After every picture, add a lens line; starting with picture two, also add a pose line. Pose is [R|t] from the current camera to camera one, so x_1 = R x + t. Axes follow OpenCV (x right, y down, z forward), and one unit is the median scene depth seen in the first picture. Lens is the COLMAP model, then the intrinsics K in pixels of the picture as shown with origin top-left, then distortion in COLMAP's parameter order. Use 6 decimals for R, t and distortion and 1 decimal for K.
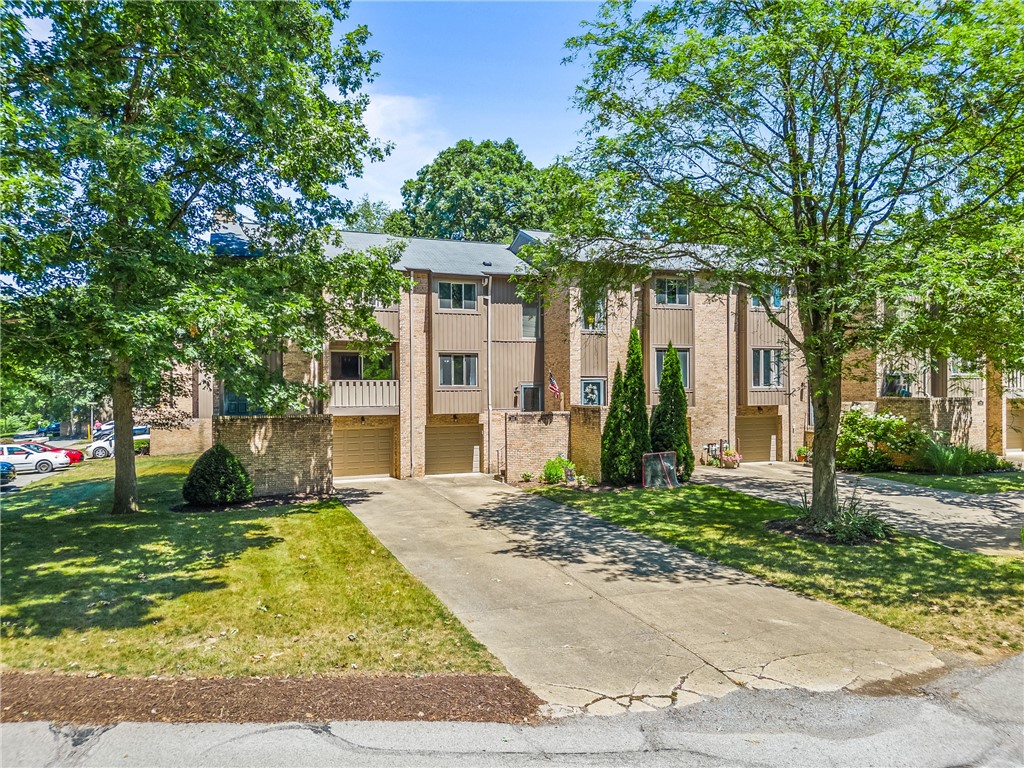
lens RADIAL K [[790.0, 0, 512.0], [0, 790.0, 384.0], [0, 0, 1]] dist [0.058714, -0.000697]
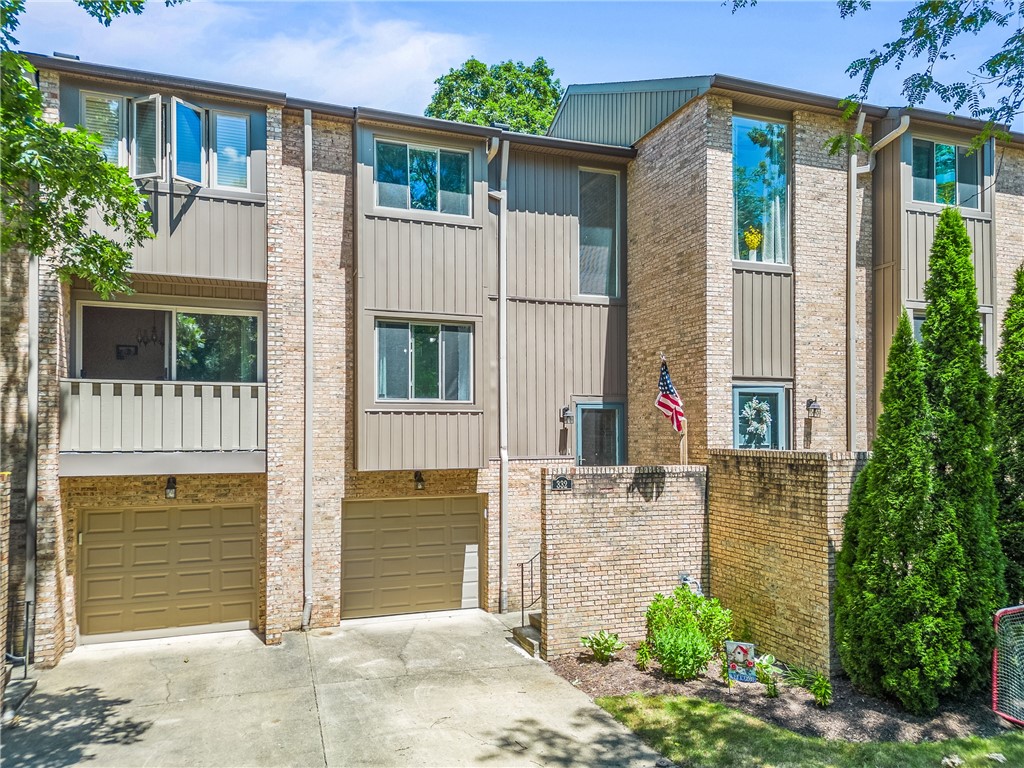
lens RADIAL K [[790.0, 0, 512.0], [0, 790.0, 384.0], [0, 0, 1]] dist [0.058714, -0.000697]
pose [[0.999513, 0.002020, -0.031140, -0.010687], [-0.003800, 0.998354, -0.057218, 0.016998], [0.030973, 0.057309, 0.997876, 0.597138]]
